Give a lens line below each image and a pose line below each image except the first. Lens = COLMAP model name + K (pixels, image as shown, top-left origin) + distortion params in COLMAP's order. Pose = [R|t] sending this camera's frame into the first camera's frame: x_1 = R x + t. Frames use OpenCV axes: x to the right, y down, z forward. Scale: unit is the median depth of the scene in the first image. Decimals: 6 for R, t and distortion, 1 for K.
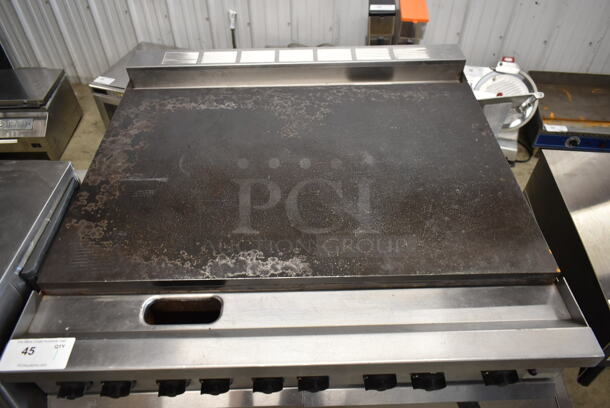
lens RADIAL K [[464.7, 0, 305.0], [0, 464.7, 204.0], [0, 0, 1]] dist [-0.007941, 0.011173]
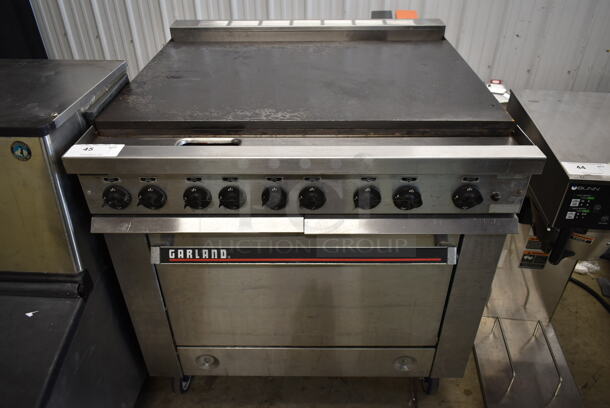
lens RADIAL K [[464.7, 0, 305.0], [0, 464.7, 204.0], [0, 0, 1]] dist [-0.007941, 0.011173]
pose [[0.999358, 0.023491, -0.027033, 0.030067], [-0.028274, 0.980800, -0.192955, 0.584751], [0.021981, 0.193595, 0.980835, -0.173009]]
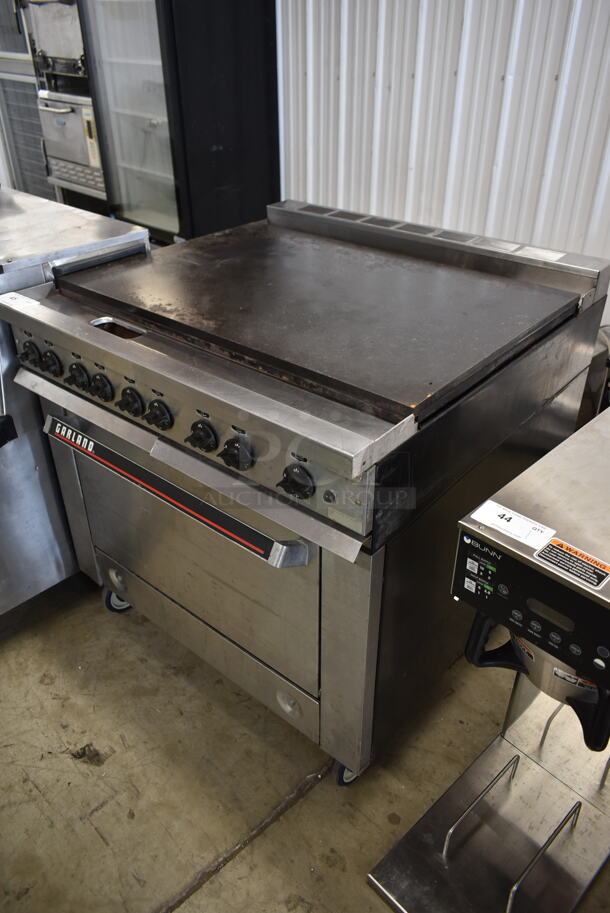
lens RADIAL K [[695.5, 0, 305.0], [0, 695.5, 456.5], [0, 0, 1]] dist [-0.007941, 0.011173]
pose [[0.744712, 0.365364, -0.558492, 1.073737], [-0.481541, 0.873574, -0.070612, 0.381070], [0.462085, 0.321522, 0.826499, -0.082563]]
